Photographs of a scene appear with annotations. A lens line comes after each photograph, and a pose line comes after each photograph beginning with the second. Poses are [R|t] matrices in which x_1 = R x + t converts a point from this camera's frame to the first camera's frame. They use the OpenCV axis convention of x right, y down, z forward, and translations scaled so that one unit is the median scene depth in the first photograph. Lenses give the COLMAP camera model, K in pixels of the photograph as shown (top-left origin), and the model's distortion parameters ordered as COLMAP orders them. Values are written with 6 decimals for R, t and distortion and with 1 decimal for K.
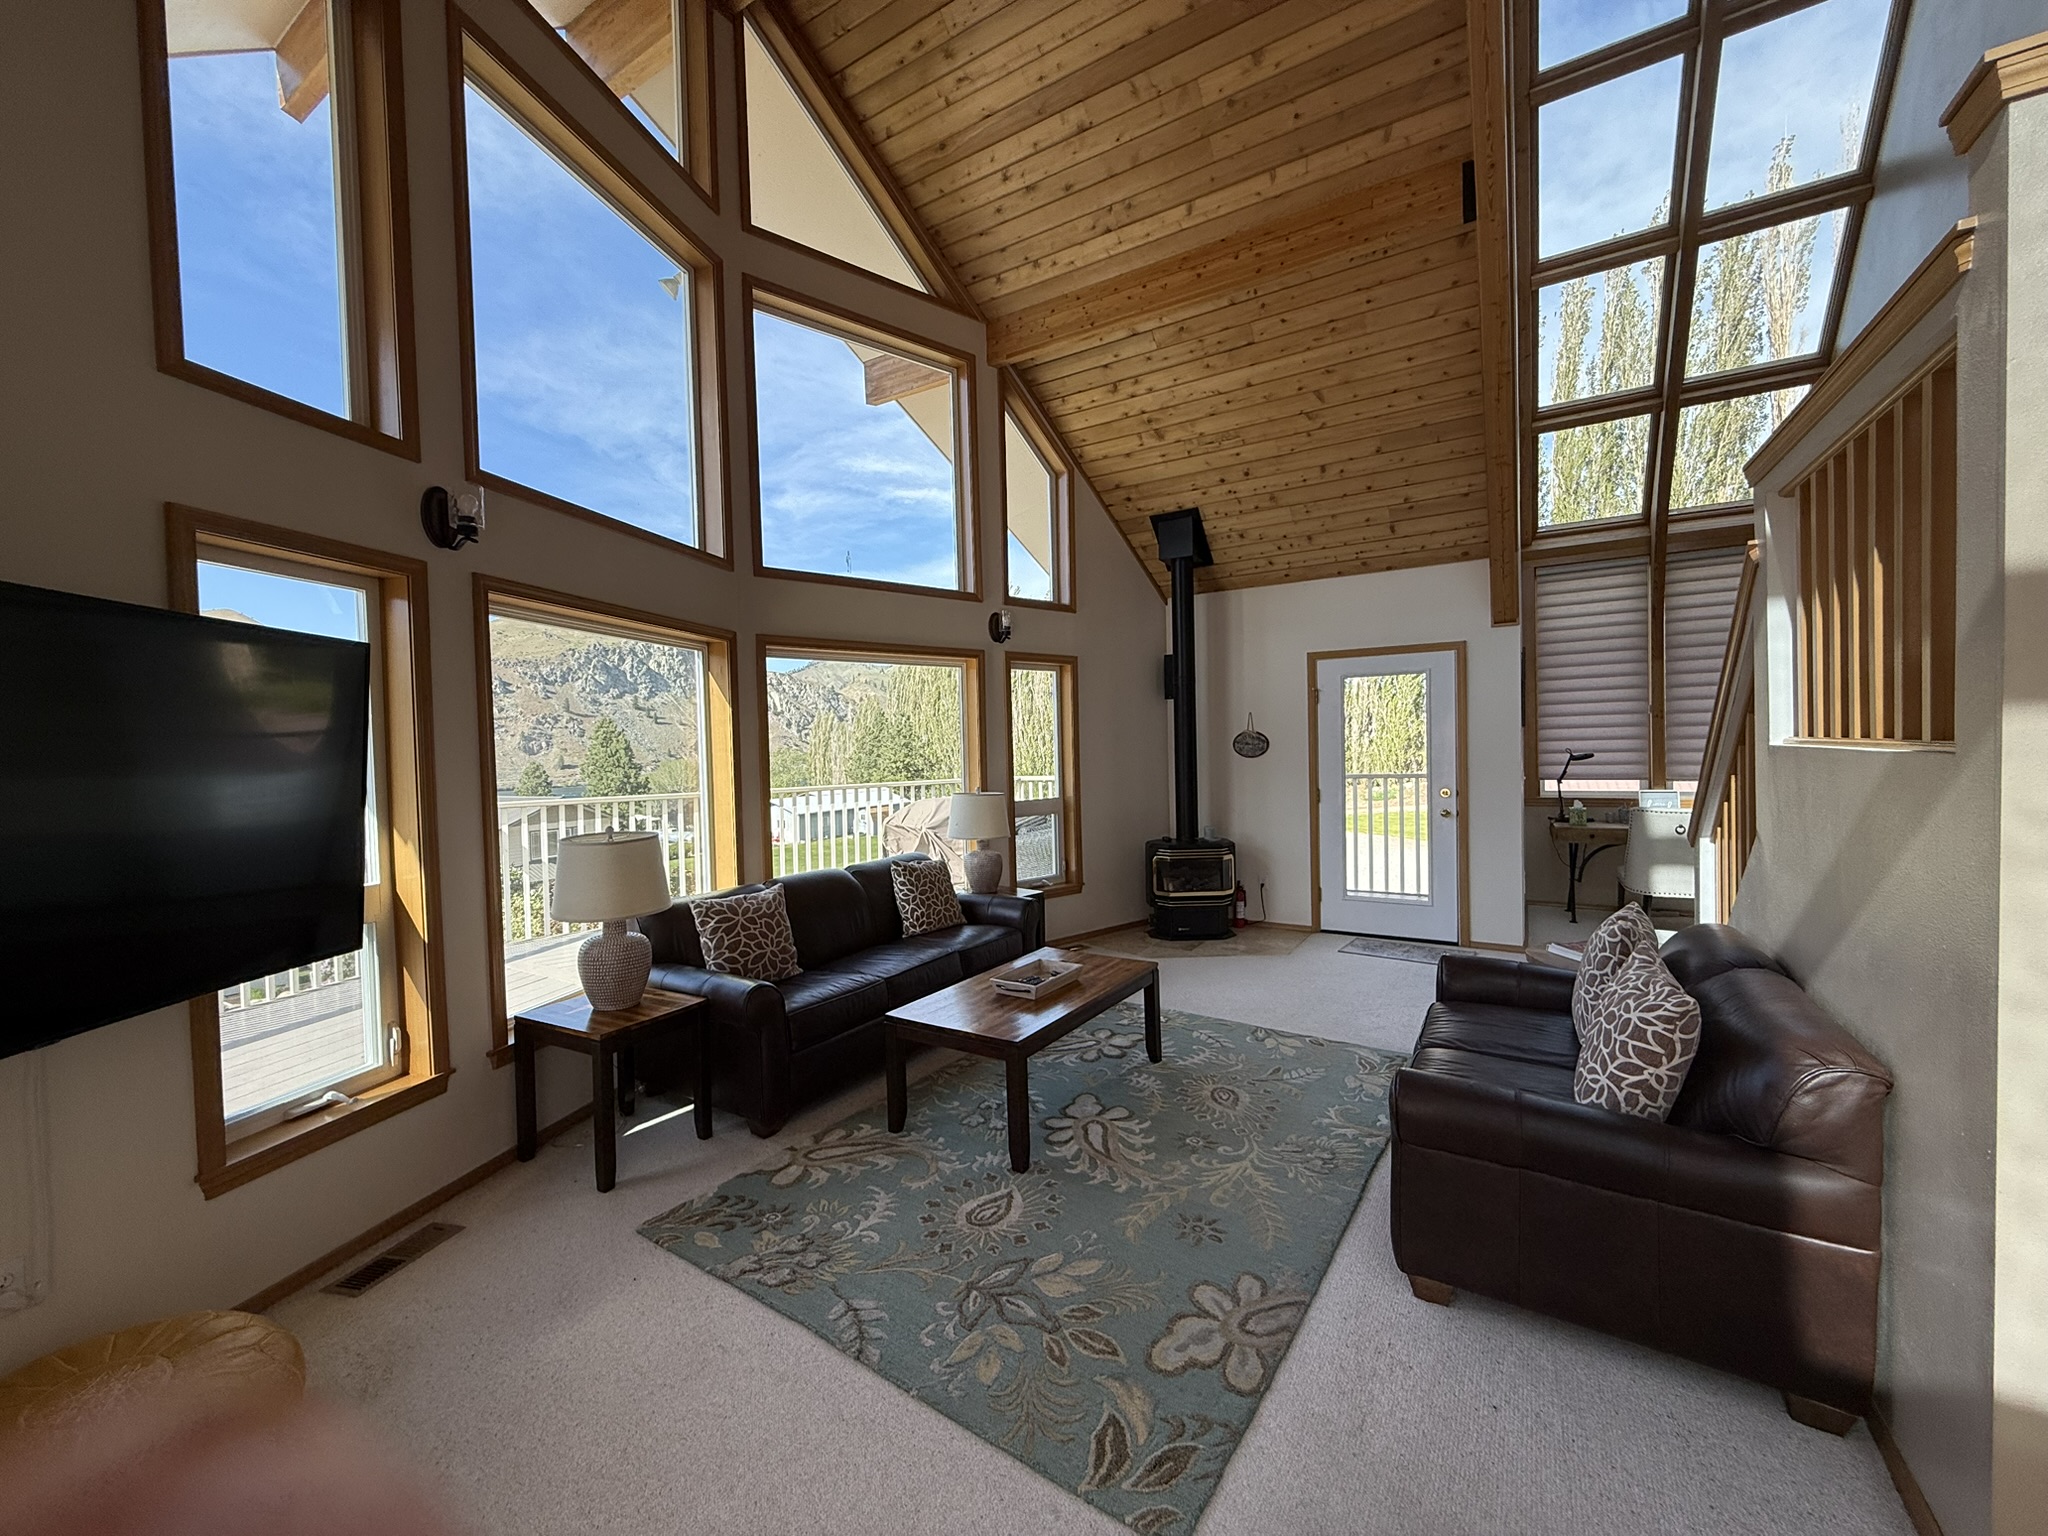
lens RADIAL K [[815.6, 0, 1024.0], [0, 815.6, 768.0], [0, 0, 1]] dist [-0.001055, -0.000020]
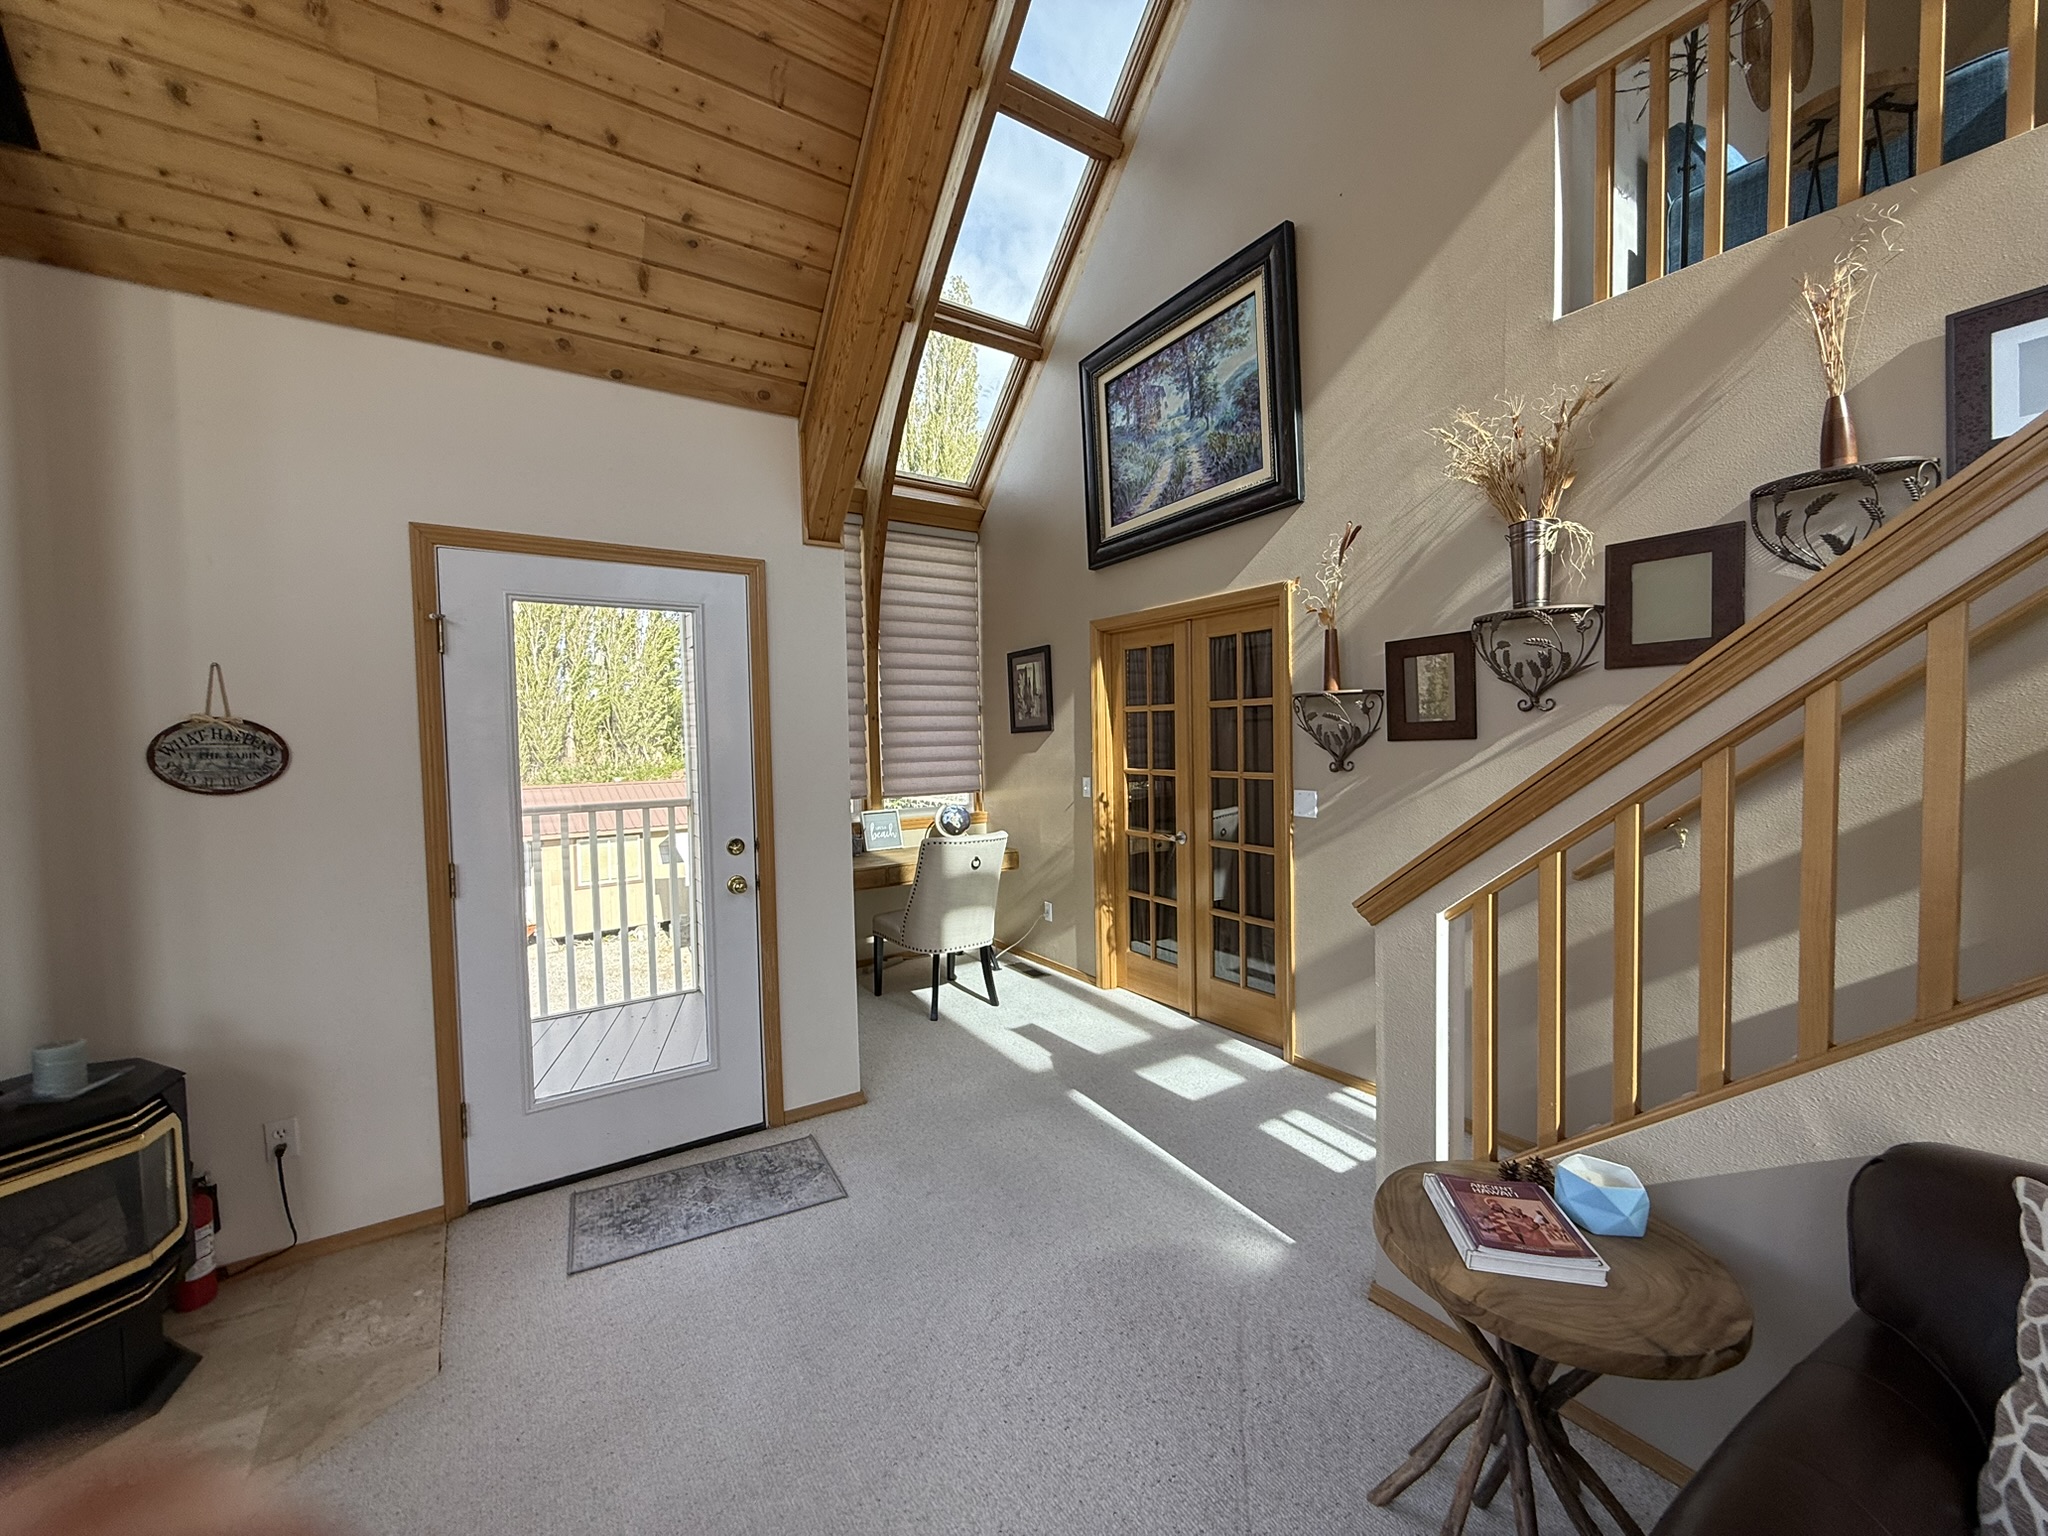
lens RADIAL K [[815.6, 0, 1024.0], [0, 815.6, 768.0], [0, 0, 1]] dist [-0.001055, -0.000020]
pose [[0.421157, -0.018760, 0.906794, 0.117290], [0.036094, 0.999341, 0.003911, -0.014195], [-0.906269, 0.031082, 0.421556, 0.589312]]
